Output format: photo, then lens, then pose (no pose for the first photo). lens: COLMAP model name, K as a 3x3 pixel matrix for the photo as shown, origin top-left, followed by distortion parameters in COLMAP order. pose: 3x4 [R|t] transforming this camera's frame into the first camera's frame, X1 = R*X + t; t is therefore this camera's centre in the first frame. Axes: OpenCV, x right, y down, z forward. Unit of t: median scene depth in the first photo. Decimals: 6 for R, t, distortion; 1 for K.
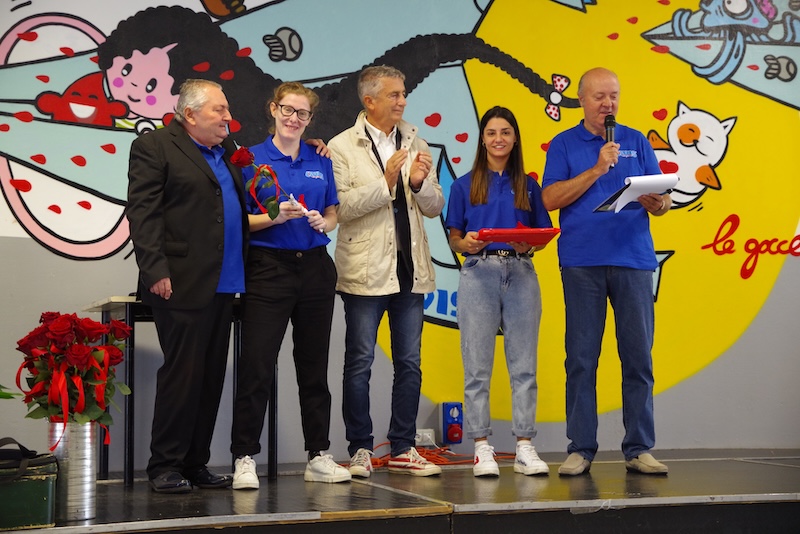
lens RADIAL K [[1315.4, 0, 398.5], [0, 1315.4, 255.1], [0, 0, 1]] dist [0.193988, 0.000000]
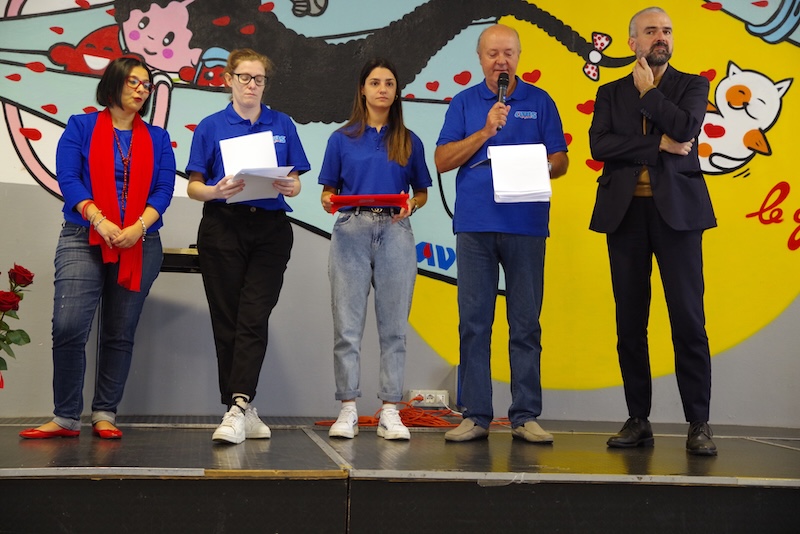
lens RADIAL K [[1250.3, 0, 392.2], [0, 1250.3, 260.1], [0, 0, 1]] dist [0.172327, 0.000000]
pose [[0.987428, 0.034420, -0.154274, 0.127565], [-0.029558, 0.998995, 0.033699, 0.002963], [0.155278, -0.028716, 0.987453, 0.066678]]
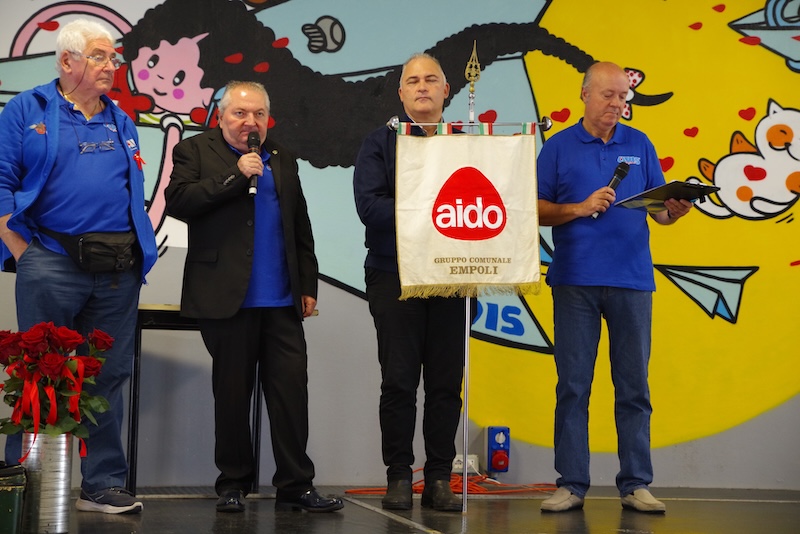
lens RADIAL K [[1494.6, 0, 390.9], [0, 1494.6, 265.2], [0, 0, 1]] dist [0.245360, 0.000000]
pose [[0.994902, 0.024626, -0.097798, 0.065792], [-0.023963, 0.999681, 0.007949, -0.007060], [0.097962, -0.005565, 0.995175, -0.043621]]
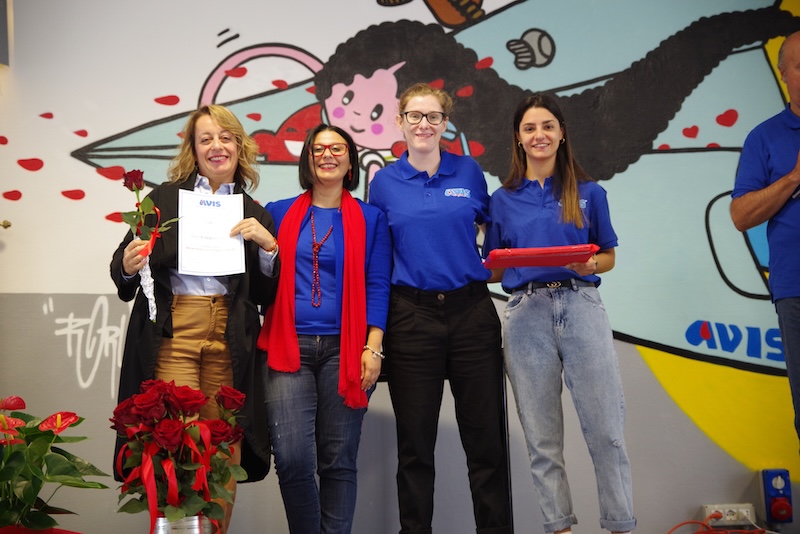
lens RADIAL K [[1315.4, 0, 399.8], [0, 1315.4, 259.4], [0, 0, 1]] dist [0.193988, 0.000000]
pose [[0.947904, -0.071627, -0.310399, 0.086549], [0.060562, 0.997143, -0.045152, 0.009092], [0.312746, 0.024002, 0.949533, 0.166290]]
